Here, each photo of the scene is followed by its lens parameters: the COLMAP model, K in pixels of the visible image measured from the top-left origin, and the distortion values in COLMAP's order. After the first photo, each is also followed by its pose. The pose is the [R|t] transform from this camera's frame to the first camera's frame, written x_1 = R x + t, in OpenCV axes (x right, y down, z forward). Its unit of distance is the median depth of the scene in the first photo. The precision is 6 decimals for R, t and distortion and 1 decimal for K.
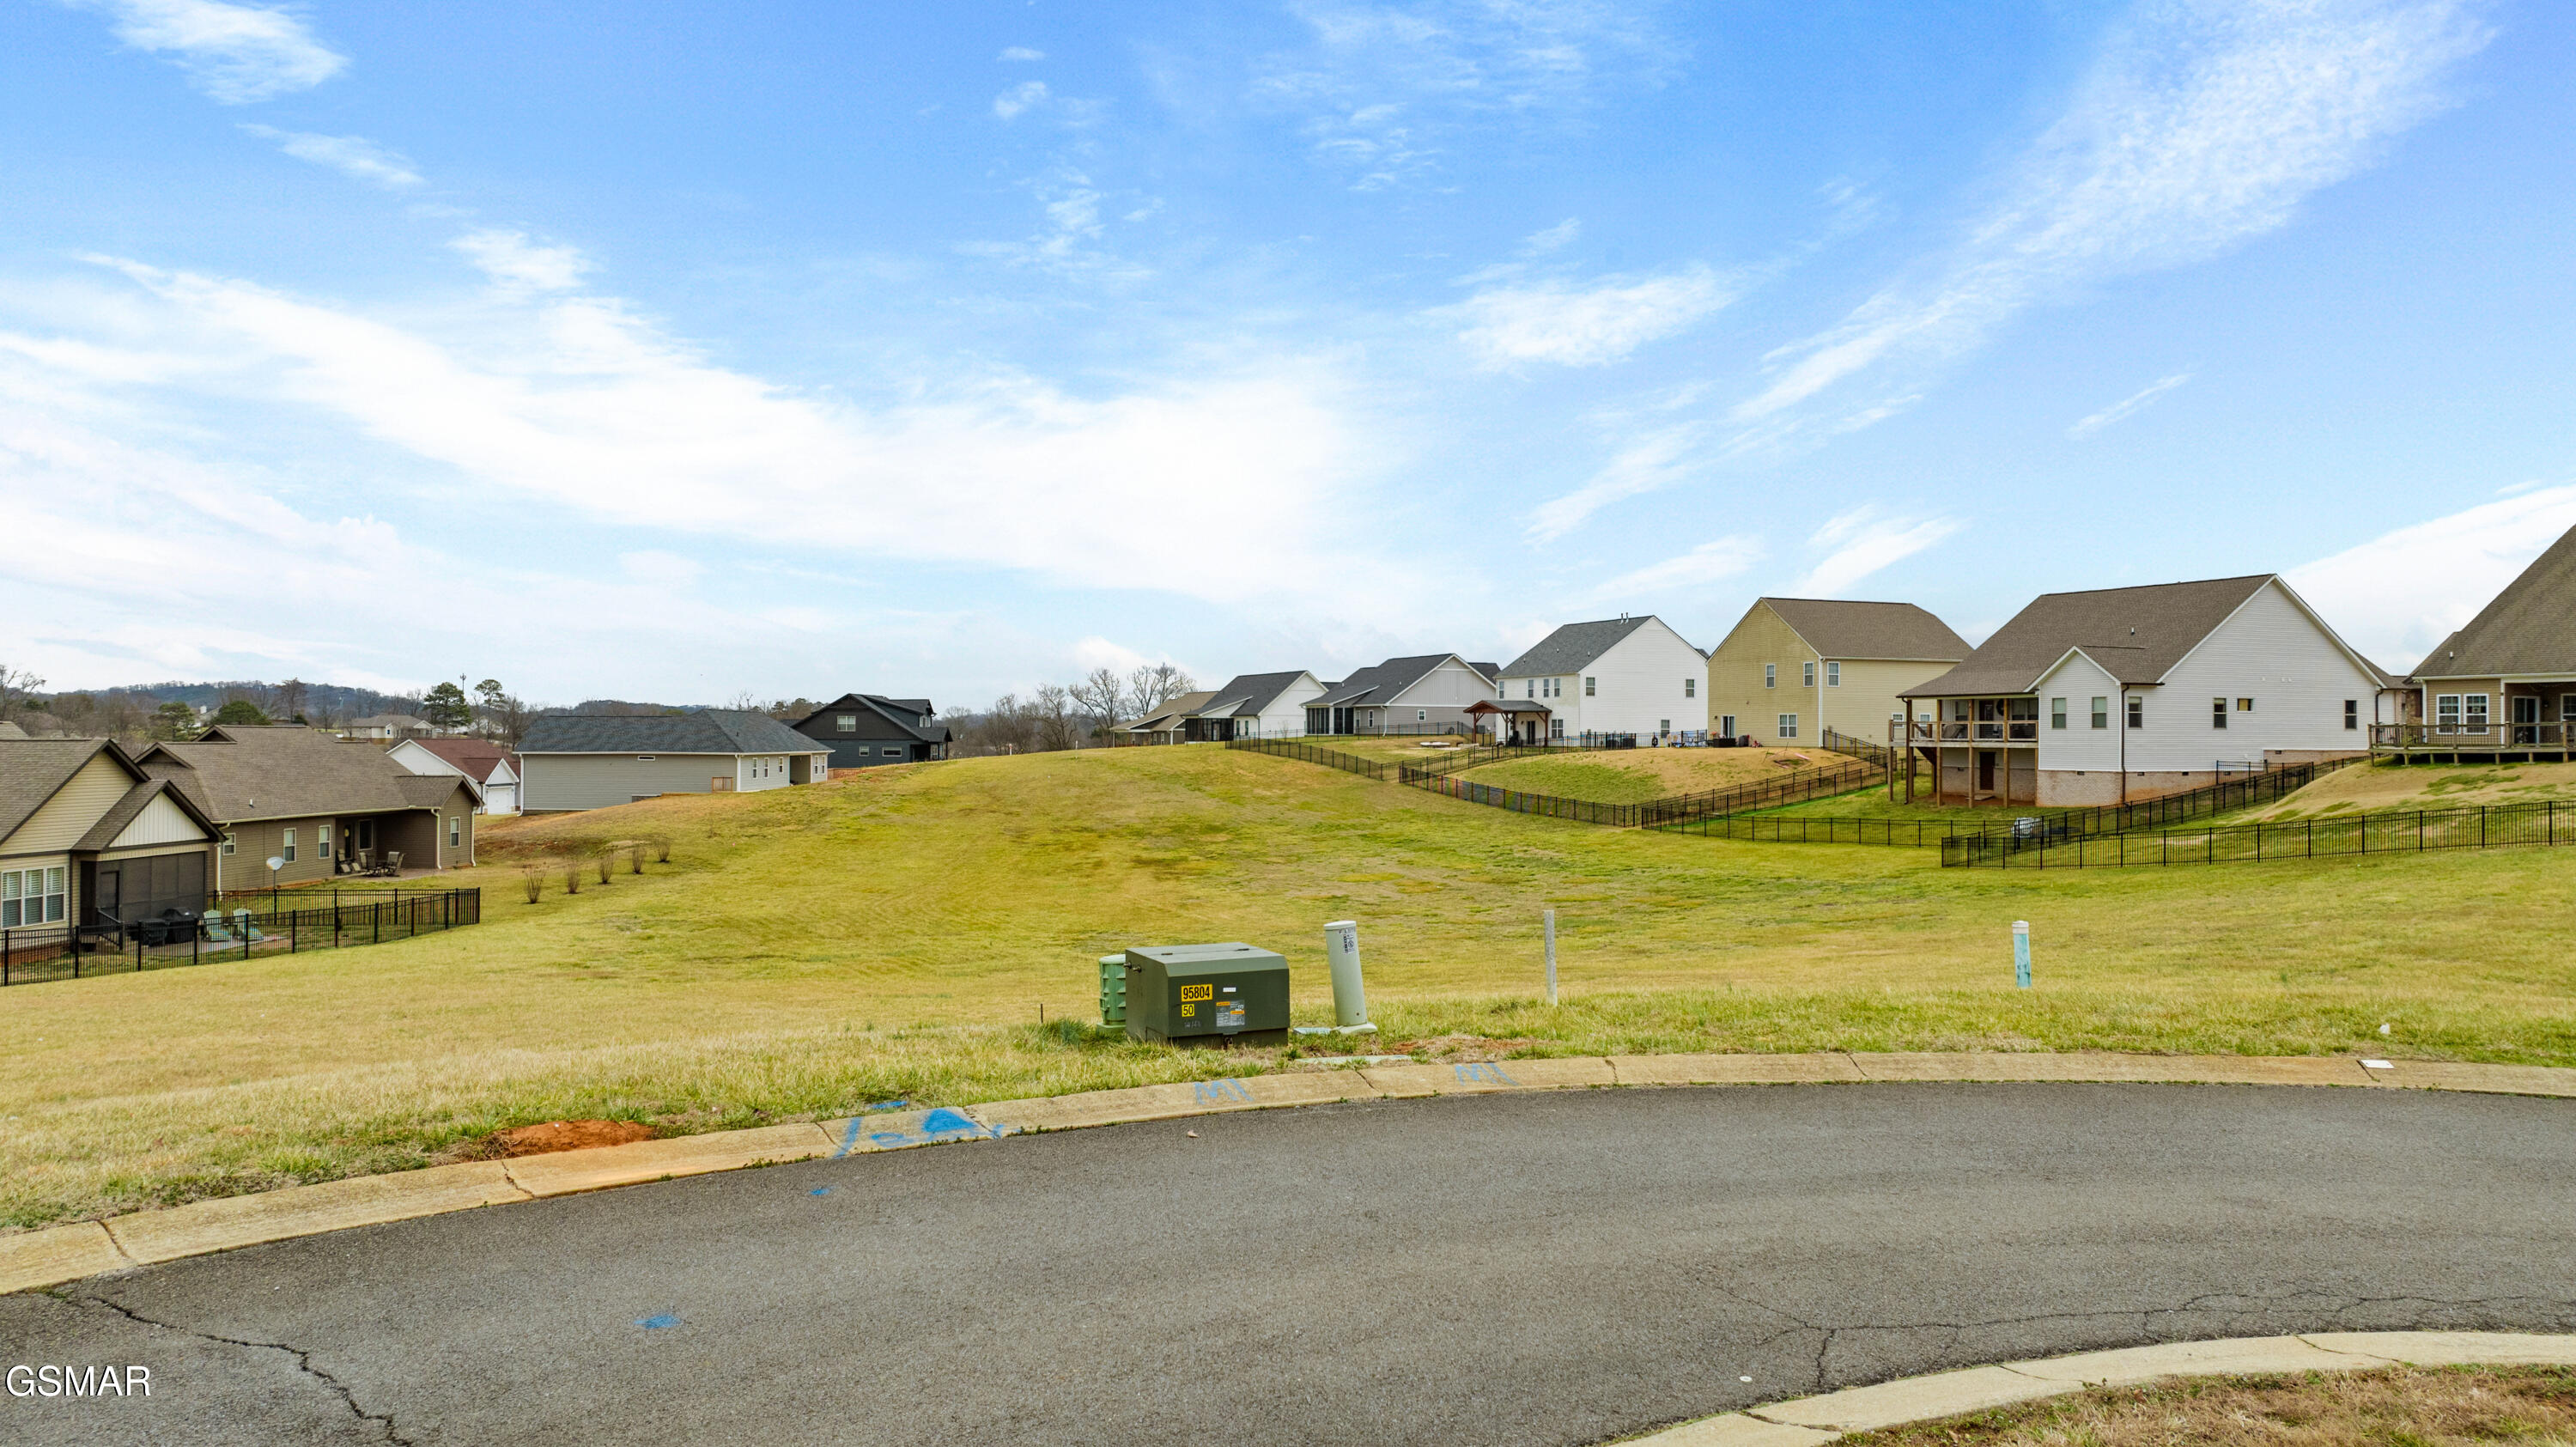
lens RADIAL K [[1837.7, 0, 1288.5], [0, 1837.7, 724.5], [0, 0, 1]] dist [-0.033998, 0.036516]
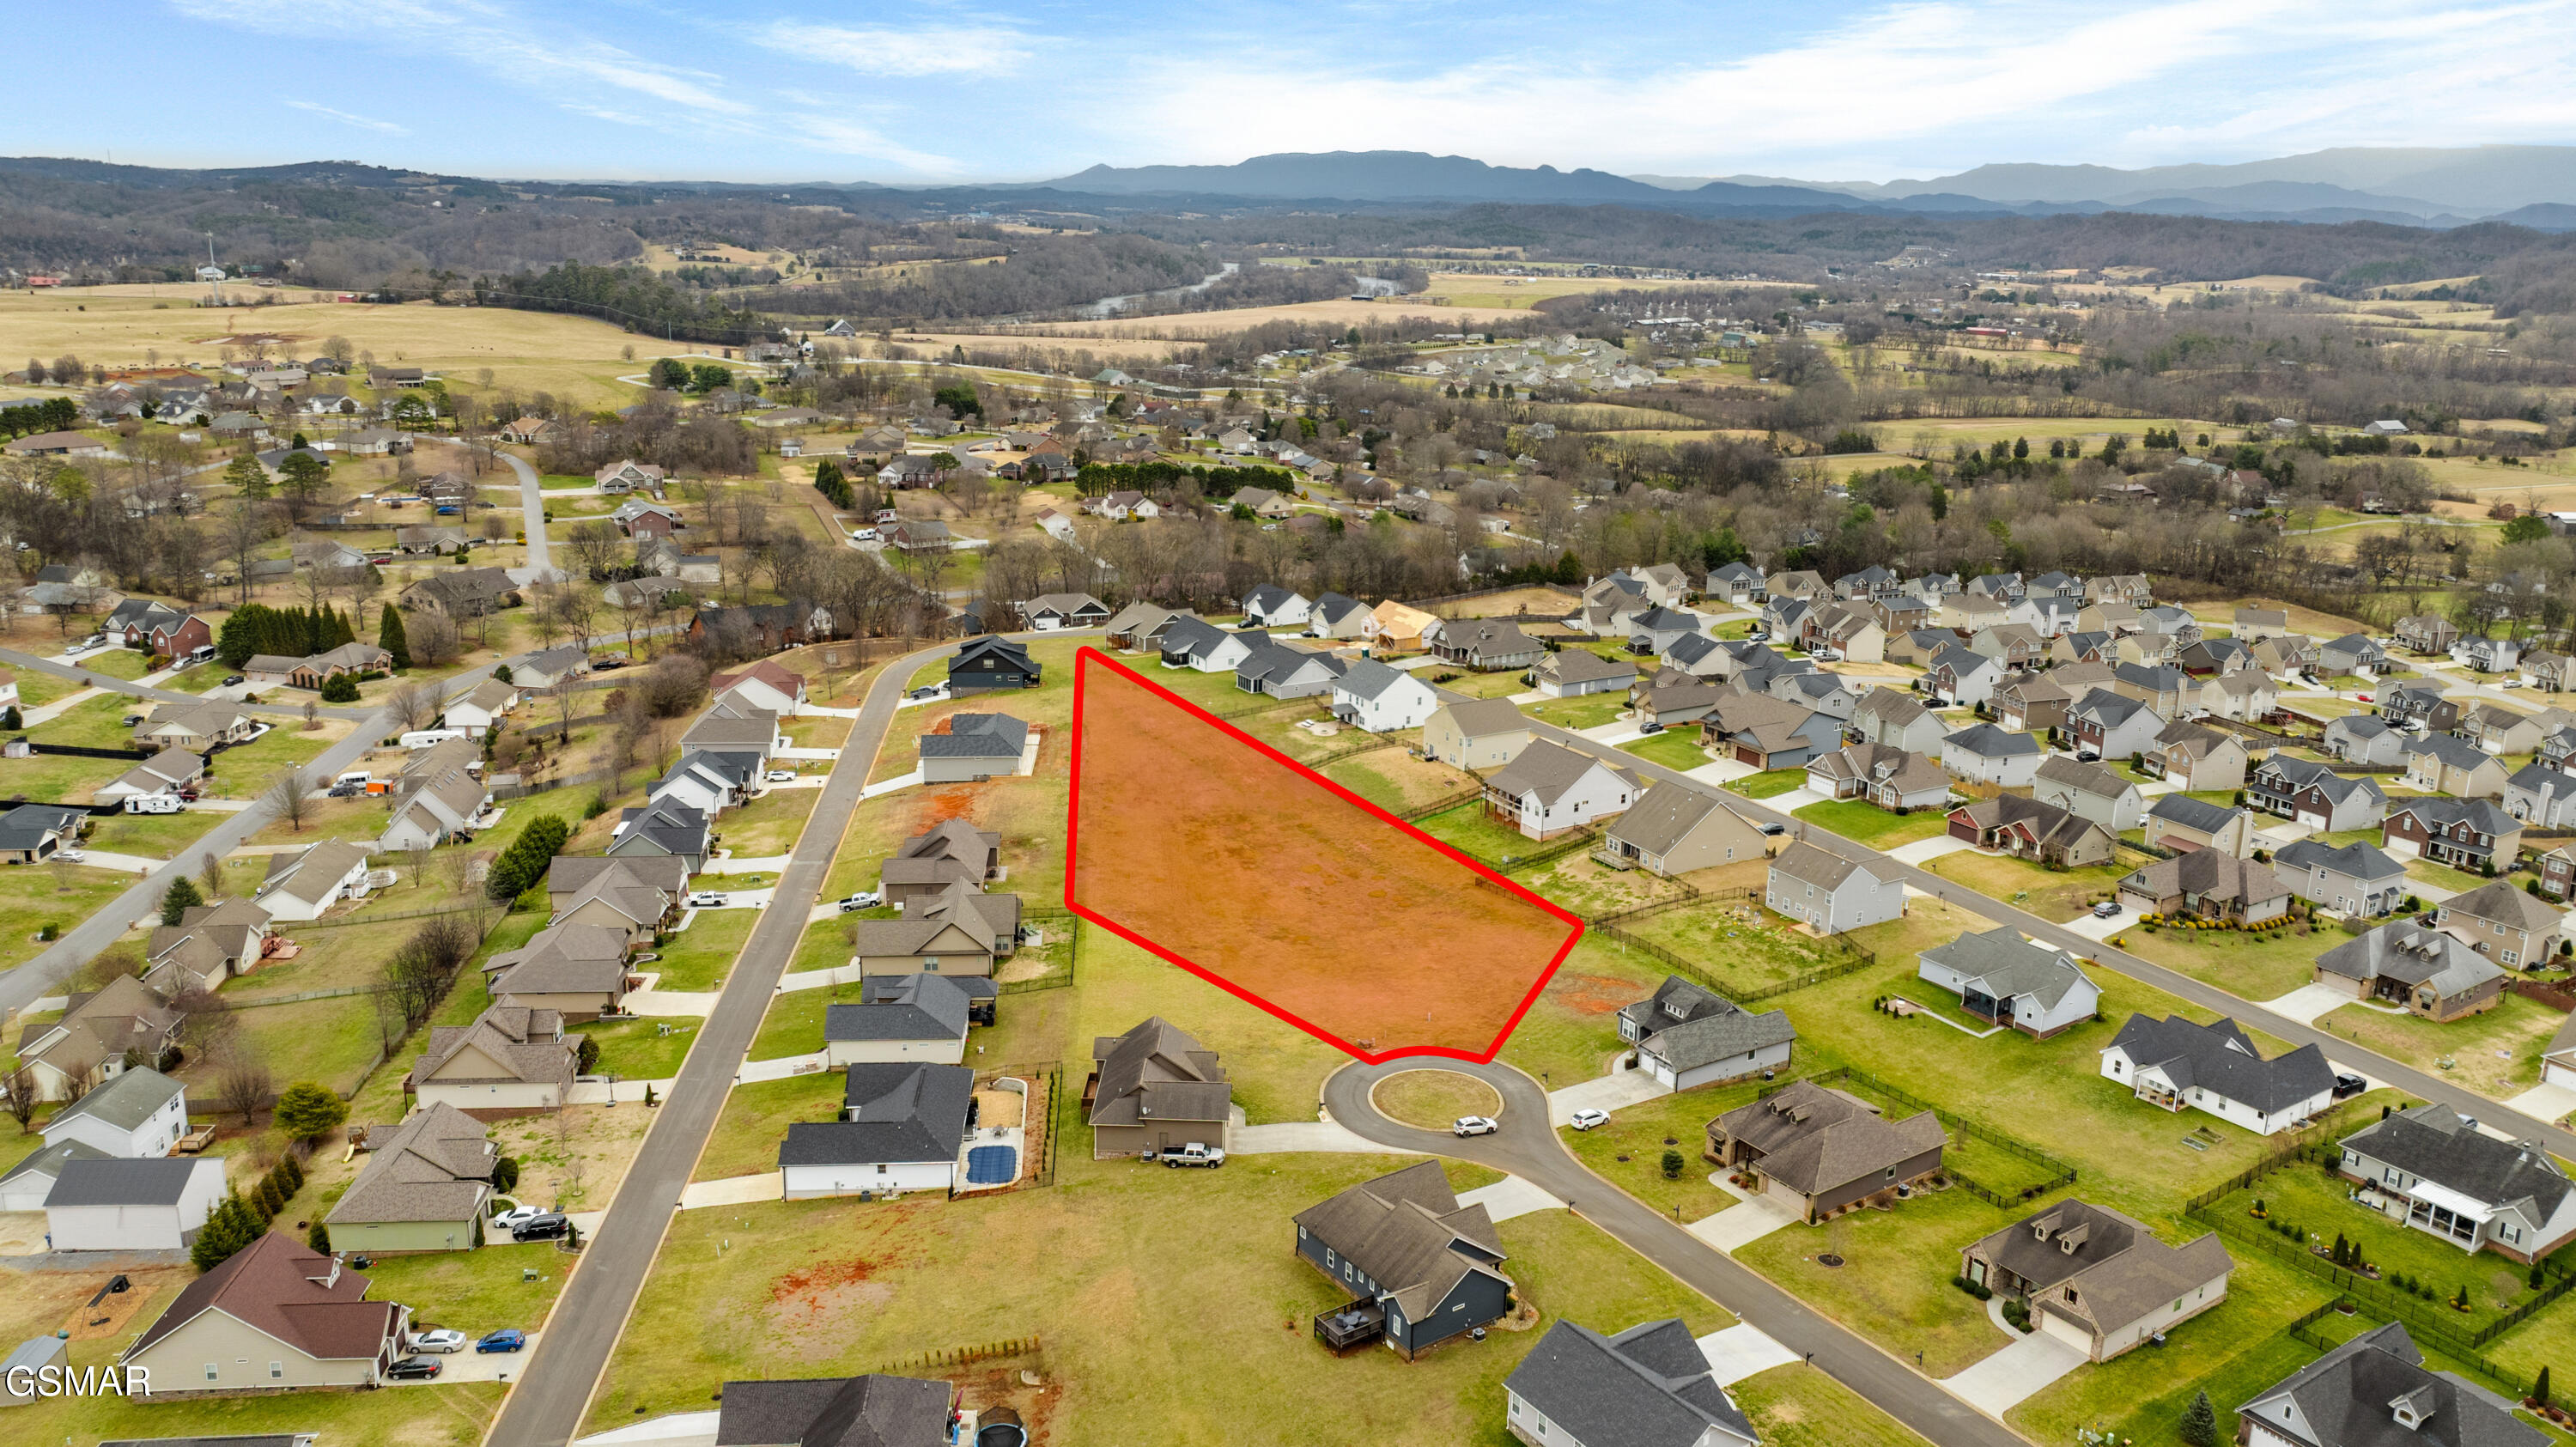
lens RADIAL K [[2028.1, 0, 1294.0], [0, 2028.1, 717.8], [0, 0, 1]] dist [-0.007868, -0.026776]
pose [[0.991878, -0.023918, 0.124926, -0.257459], [-0.010640, 0.963116, 0.268875, -0.693595], [-0.126749, -0.268020, 0.955039, -1.419977]]
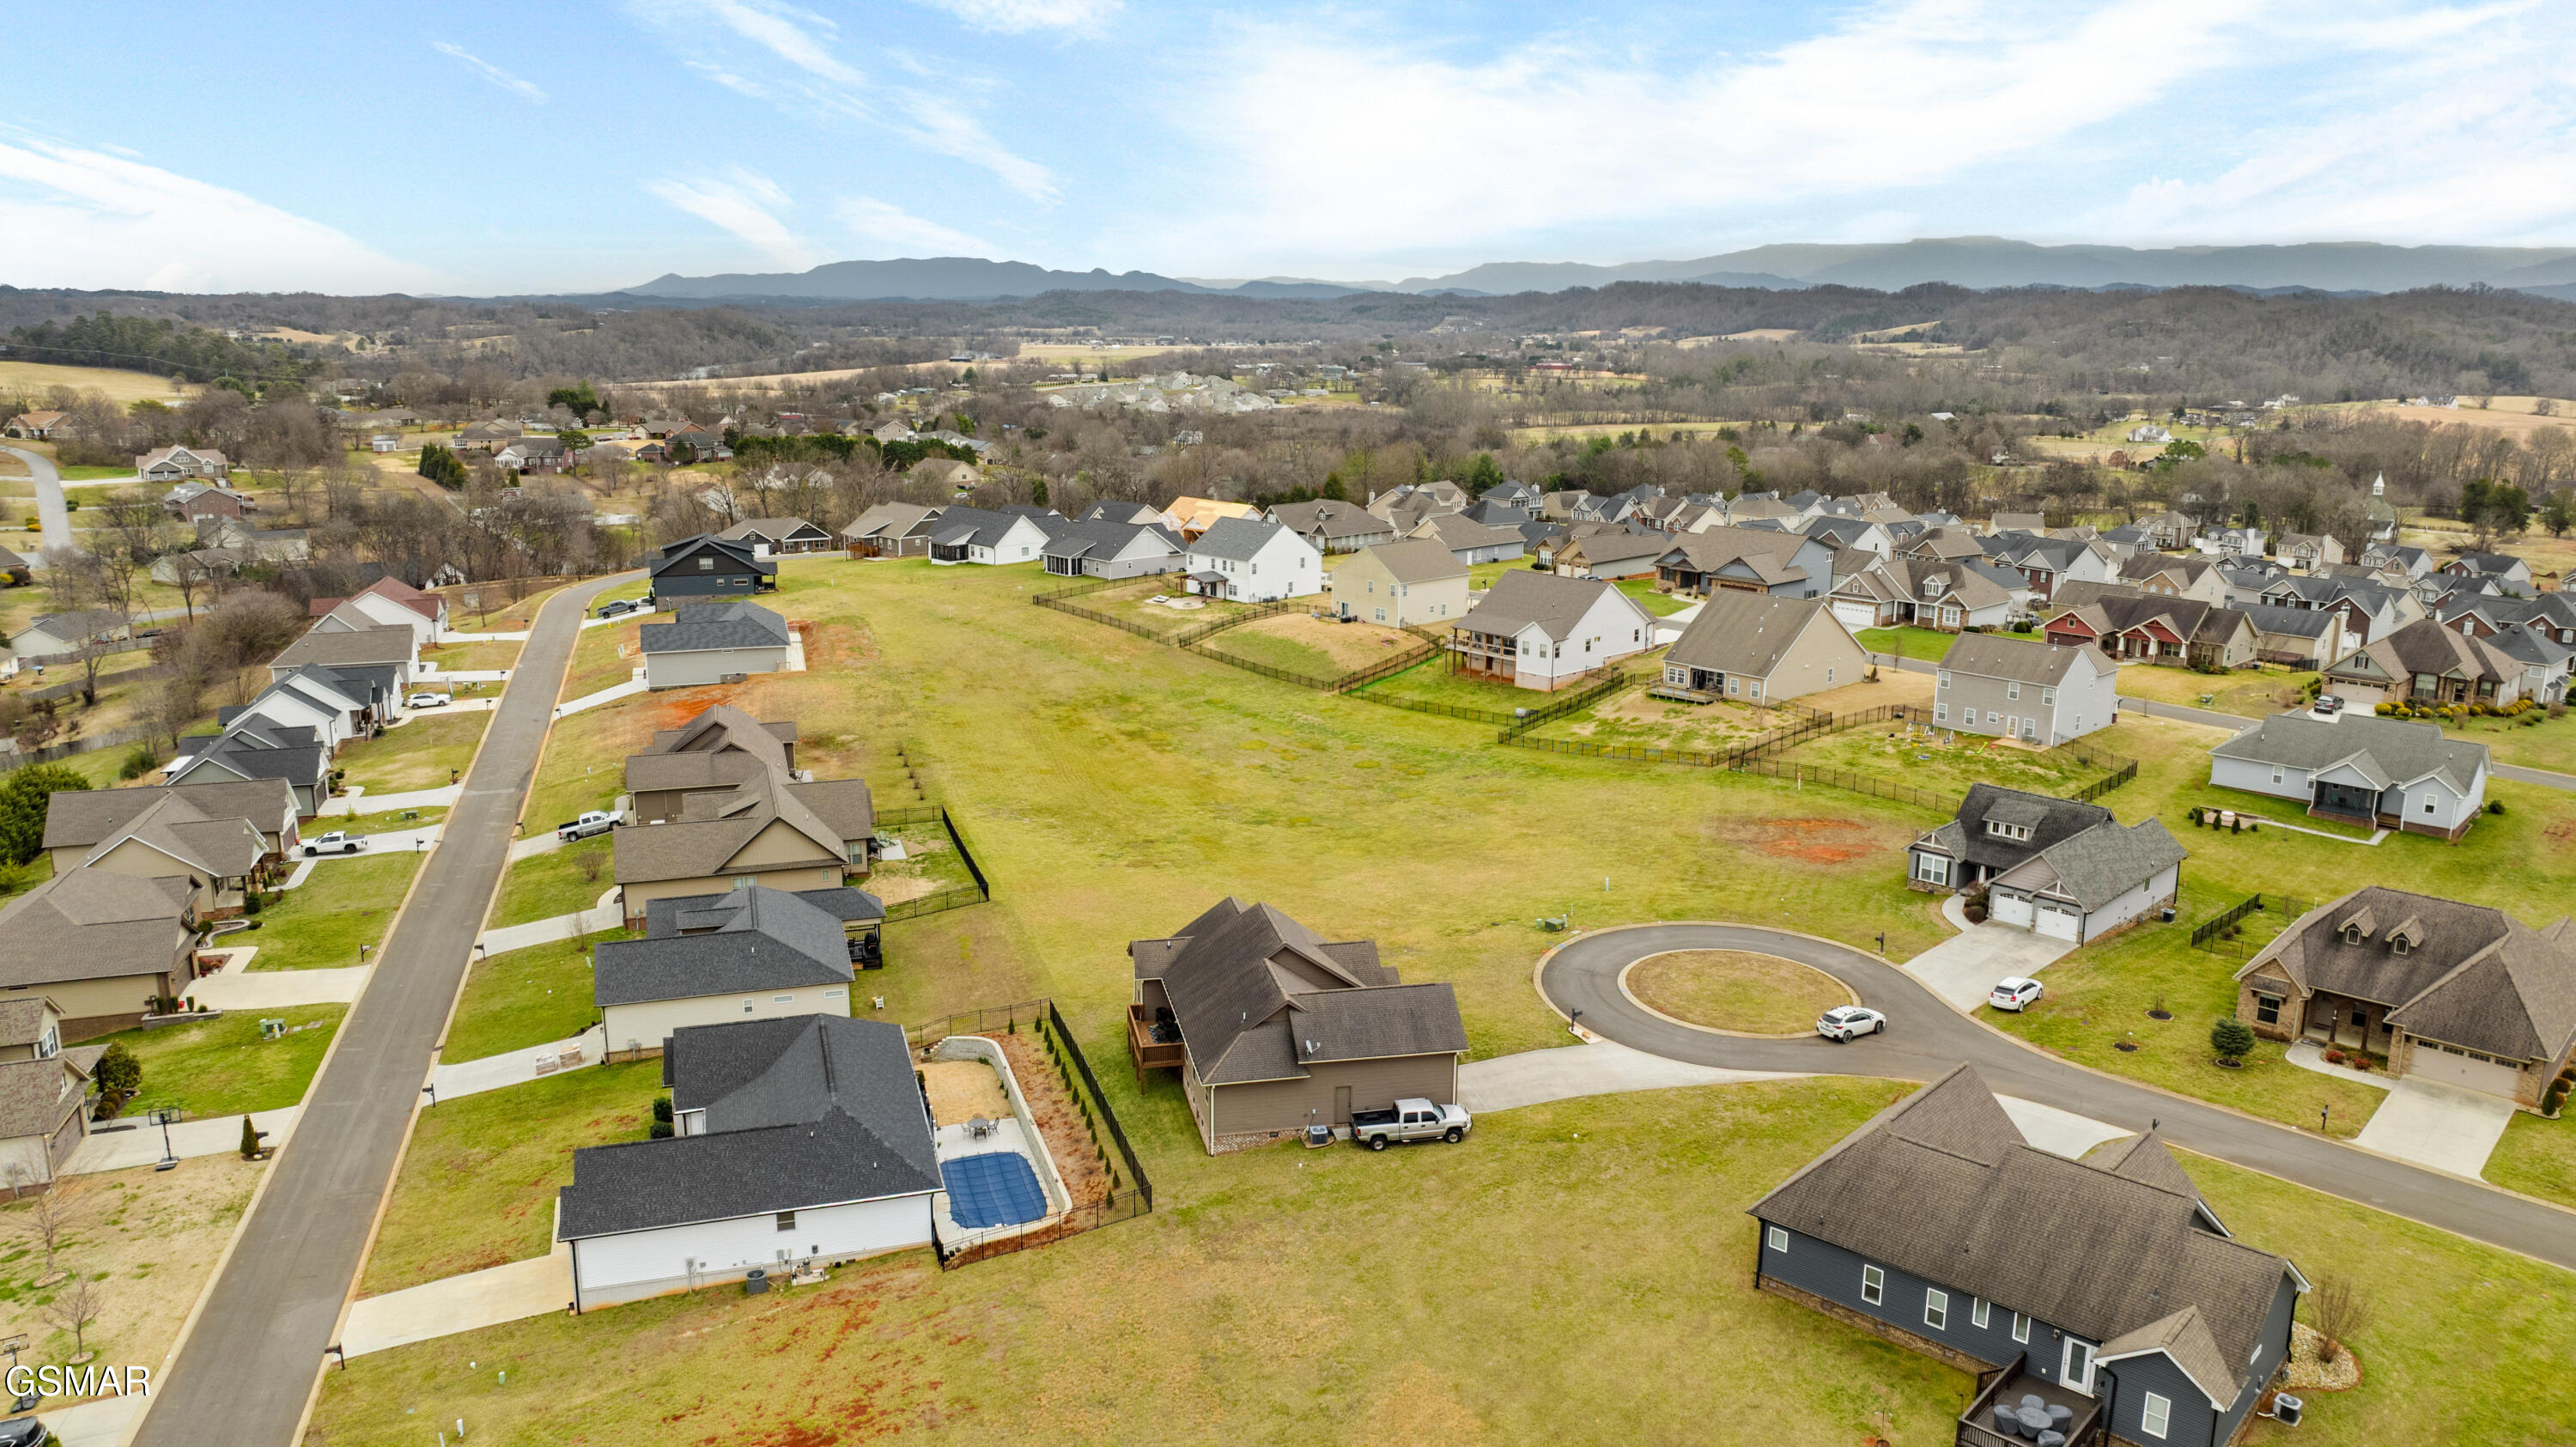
lens RADIAL K [[1837.7, 0, 1294.9], [0, 1837.7, 732.6], [0, 0, 1]] dist [-0.033998, 0.036516]
pose [[0.936163, -0.079076, 0.342557, -0.420048], [-0.005516, 0.970953, 0.239208, -0.293425], [-0.351522, -0.225827, 0.908534, -0.659369]]
